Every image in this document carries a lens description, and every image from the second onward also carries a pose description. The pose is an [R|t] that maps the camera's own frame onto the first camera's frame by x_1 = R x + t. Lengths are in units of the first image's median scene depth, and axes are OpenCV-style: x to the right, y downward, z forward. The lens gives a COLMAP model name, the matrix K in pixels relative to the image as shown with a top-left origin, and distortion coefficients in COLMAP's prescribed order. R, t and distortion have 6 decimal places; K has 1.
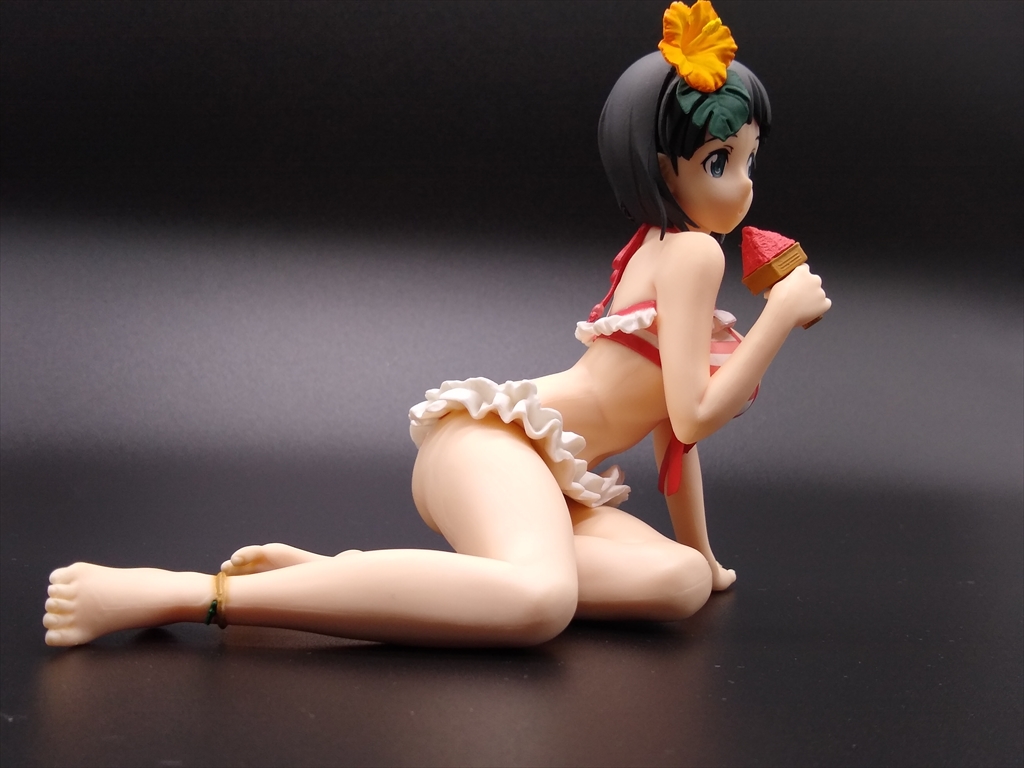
lens RADIAL K [[1303.2, 0, 512.0], [0, 1303.2, 384.0], [0, 0, 1]] dist [0.177728, -0.490884]
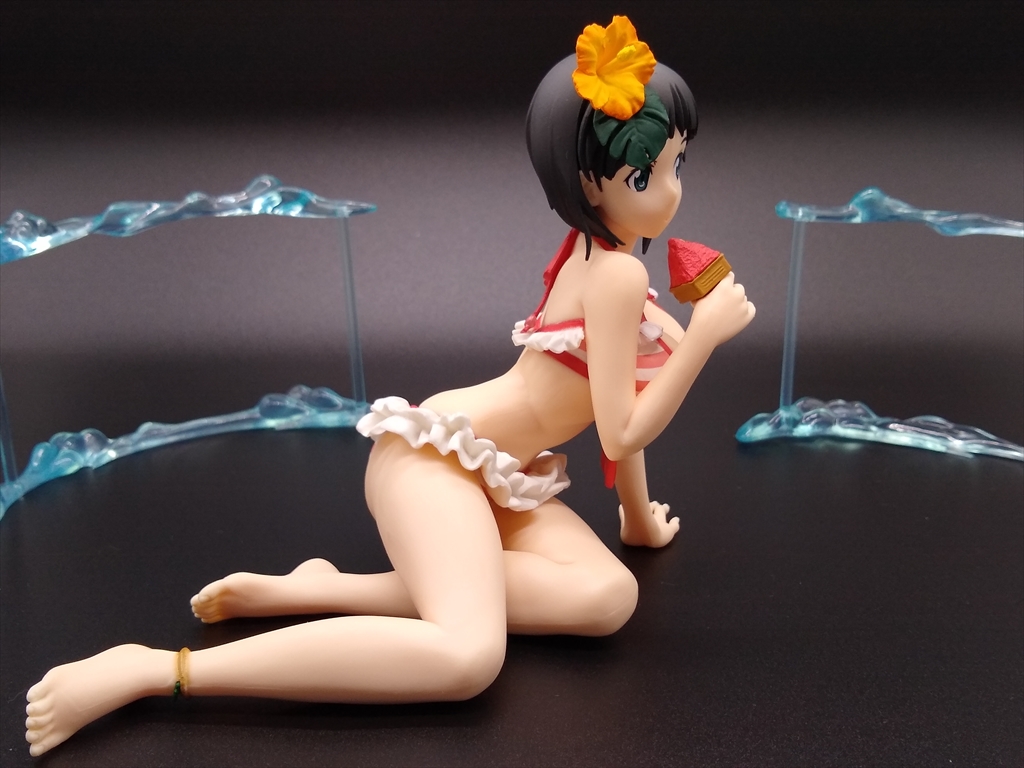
lens RADIAL K [[1303.2, 0, 512.0], [0, 1303.2, 384.0], [0, 0, 1]] dist [0.177728, -0.490884]
pose [[0.997908, -0.045327, -0.046090, 0.100002], [0.056486, 0.958123, 0.280731, -0.310579], [0.031435, -0.282747, 0.958679, -0.000156]]
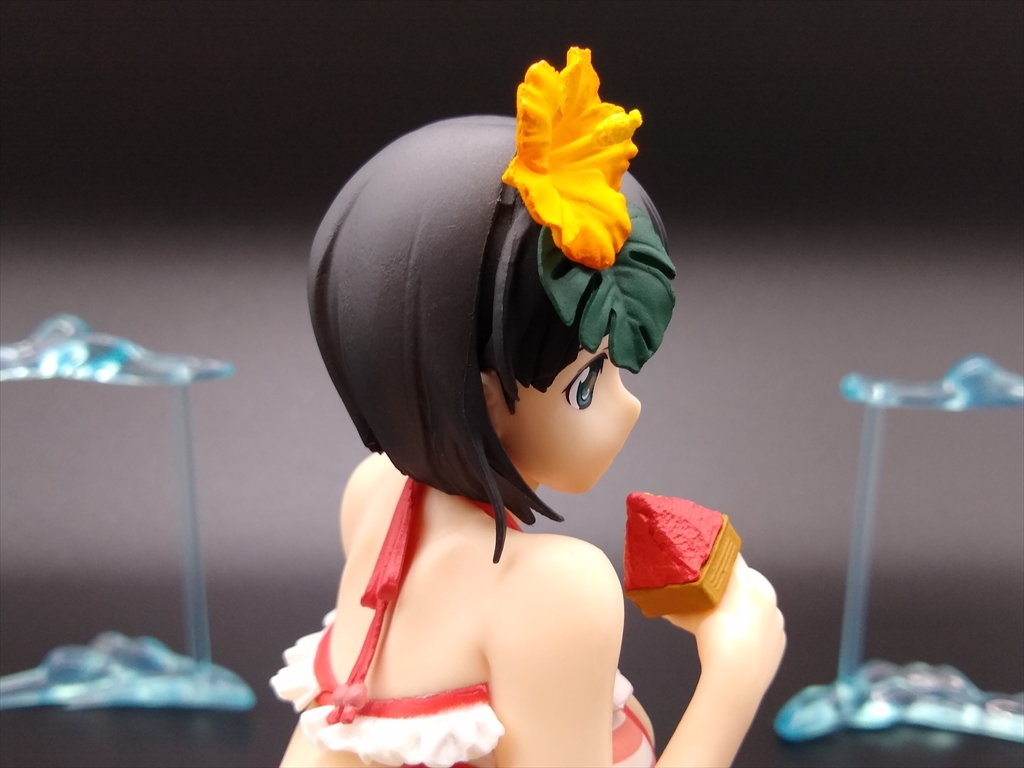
lens RADIAL K [[1303.2, 0, 512.0], [0, 1303.2, 384.0], [0, 0, 1]] dist [0.177728, -0.490884]
pose [[0.891355, -0.118125, 0.437645, -0.080680], [0.013966, 0.972148, 0.233950, -0.286936], [-0.453092, -0.202420, 0.868179, 0.610941]]
